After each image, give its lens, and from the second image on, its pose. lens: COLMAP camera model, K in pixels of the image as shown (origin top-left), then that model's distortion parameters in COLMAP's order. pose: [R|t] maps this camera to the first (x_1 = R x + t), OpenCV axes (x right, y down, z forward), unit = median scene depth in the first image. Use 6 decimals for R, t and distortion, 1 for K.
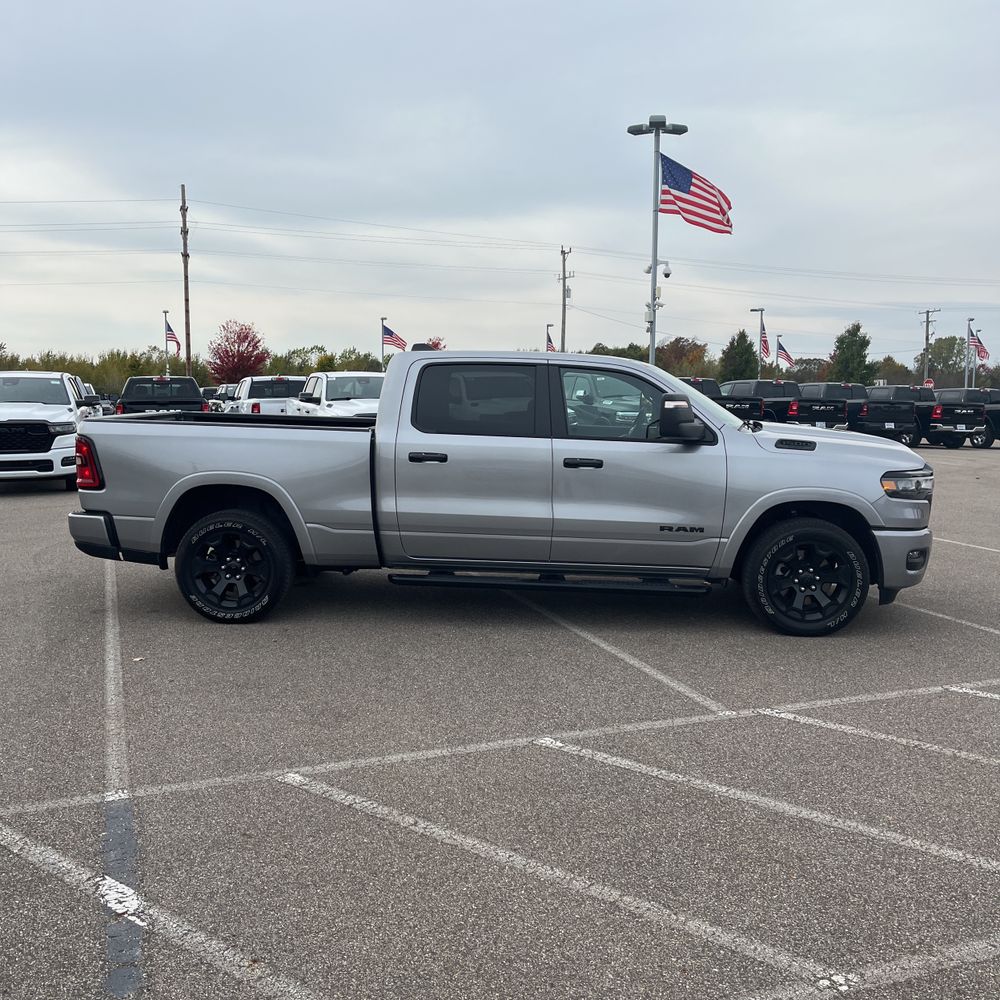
lens RADIAL K [[1021.0, 0, 504.8], [0, 1021.0, 501.9], [0, 0, 1]] dist [0.025568, 0.000000]
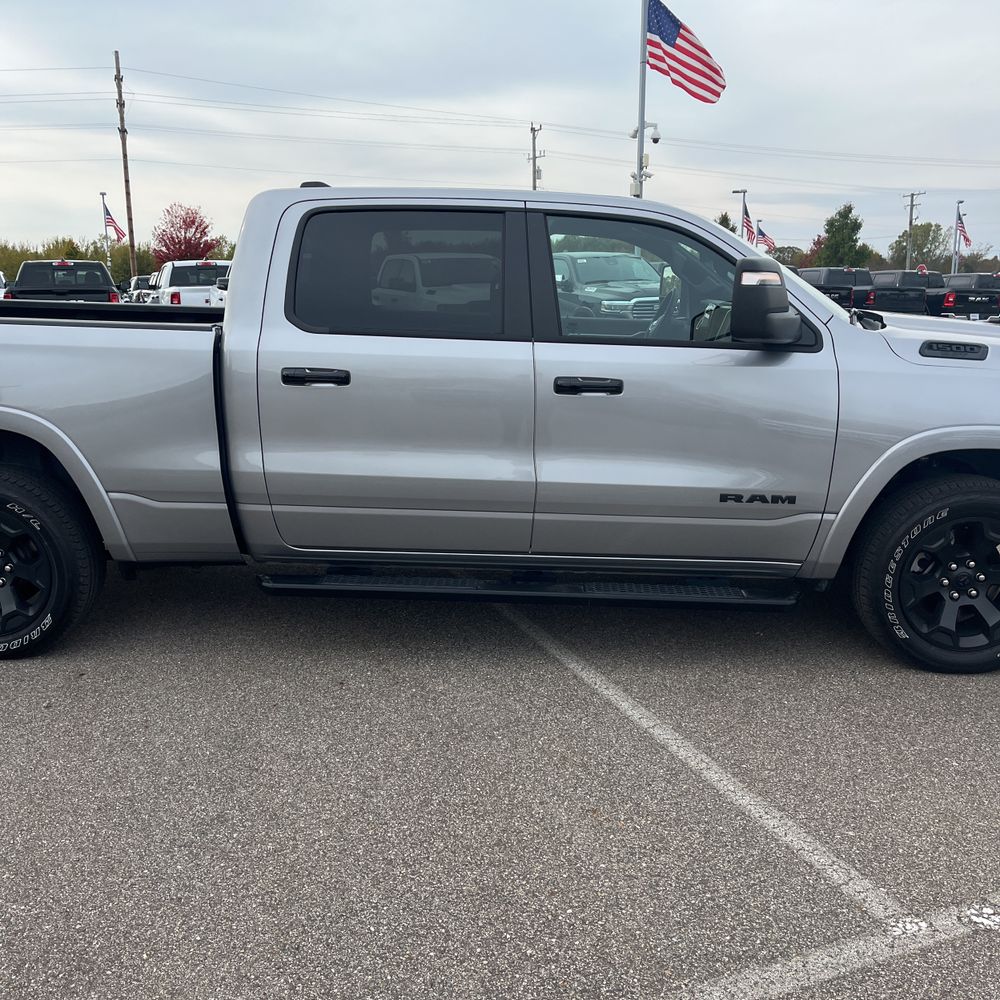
lens RADIAL K [[1021.0, 0, 510.9], [0, 1021.0, 503.2], [0, 0, 1]] dist [0.025568, 0.000000]
pose [[0.999357, -0.011041, 0.034100, 0.004850], [0.007403, 0.994441, 0.105037, -0.012002], [-0.035070, -0.104717, 0.993883, 0.155547]]
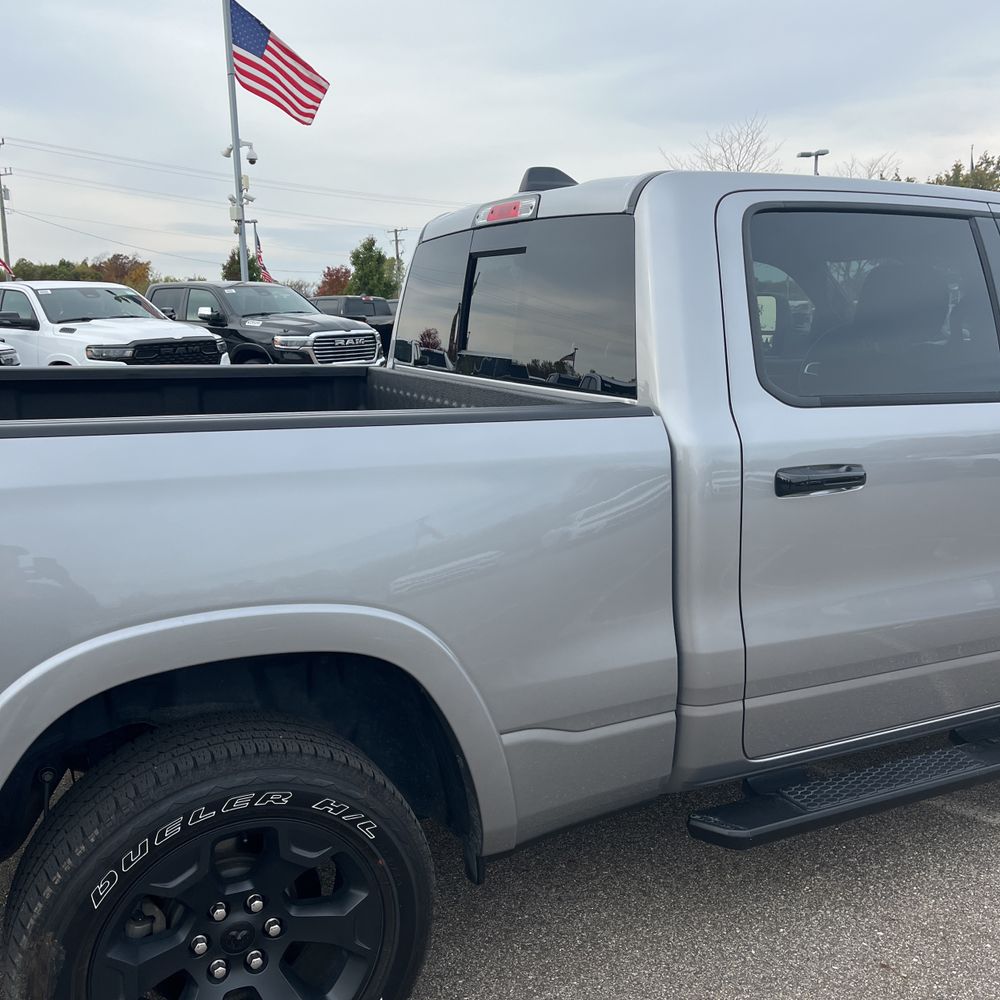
lens RADIAL K [[1021.0, 0, 501.9], [0, 1021.0, 506.6], [0, 0, 1]] dist [0.025568, 0.000000]
pose [[0.866521, -0.107911, 0.487337, -0.124593], [0.068573, 0.992829, 0.097915, -0.027966], [-0.494409, -0.051427, 0.867707, 0.278158]]
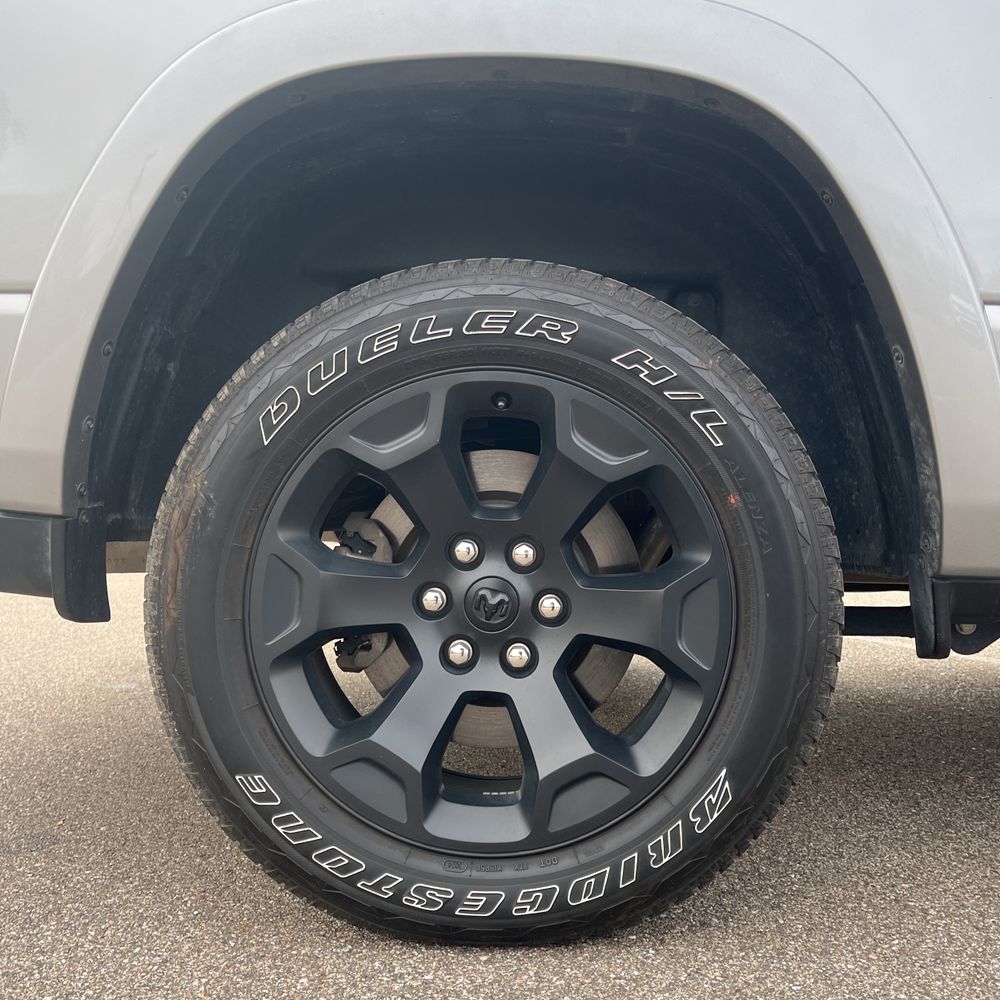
lens RADIAL K [[1021.0, 0, 496.4], [0, 1021.0, 507.9], [0, 0, 1]] dist [0.025568, 0.000000]
pose [[0.999481, -0.001745, 0.032175, -0.103104], [0.005493, 0.993141, -0.116793, 0.026177], [-0.031751, 0.116909, 0.992635, 0.316525]]
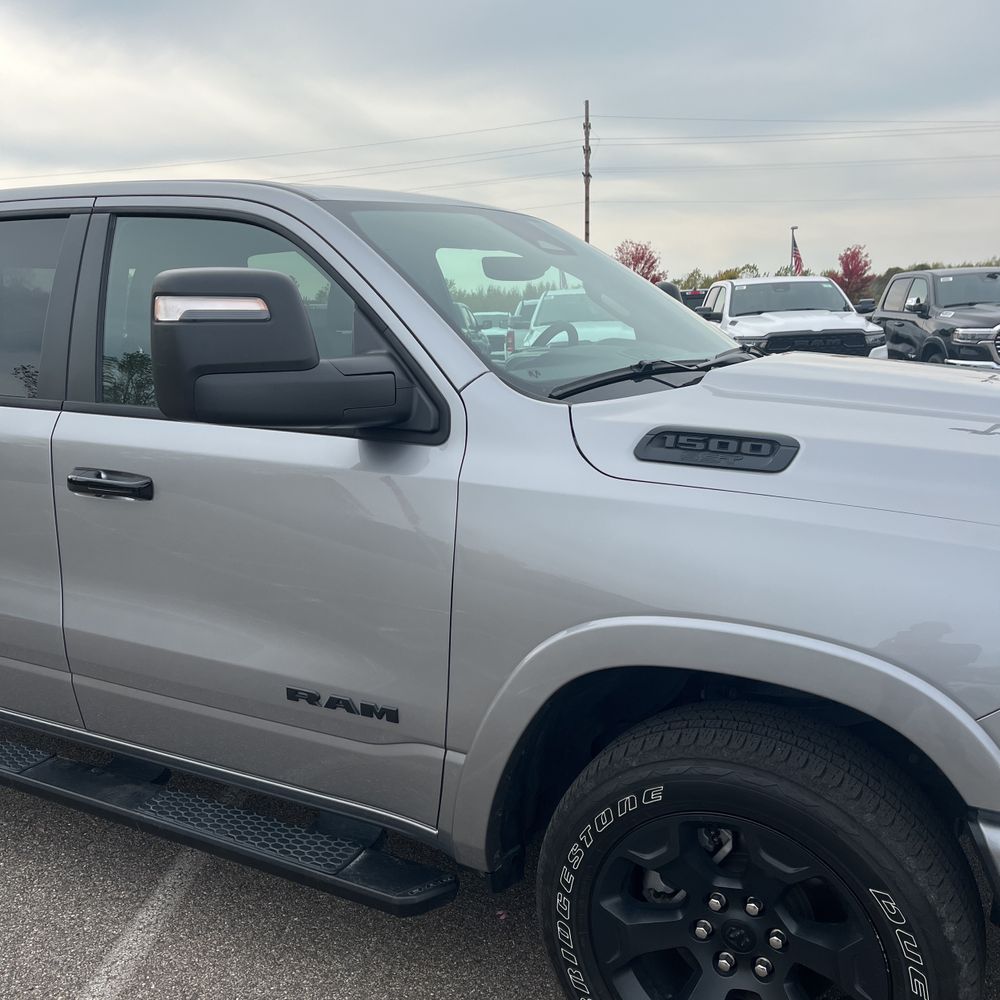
lens RADIAL K [[1021.0, 0, 493.8], [0, 1021.0, 514.3], [0, 0, 1]] dist [0.025568, 0.000000]
pose [[0.907488, 0.052675, -0.416762, 0.126714], [-0.017088, 0.995915, 0.088666, -0.022576], [0.419730, -0.073342, 0.904681, 0.267718]]
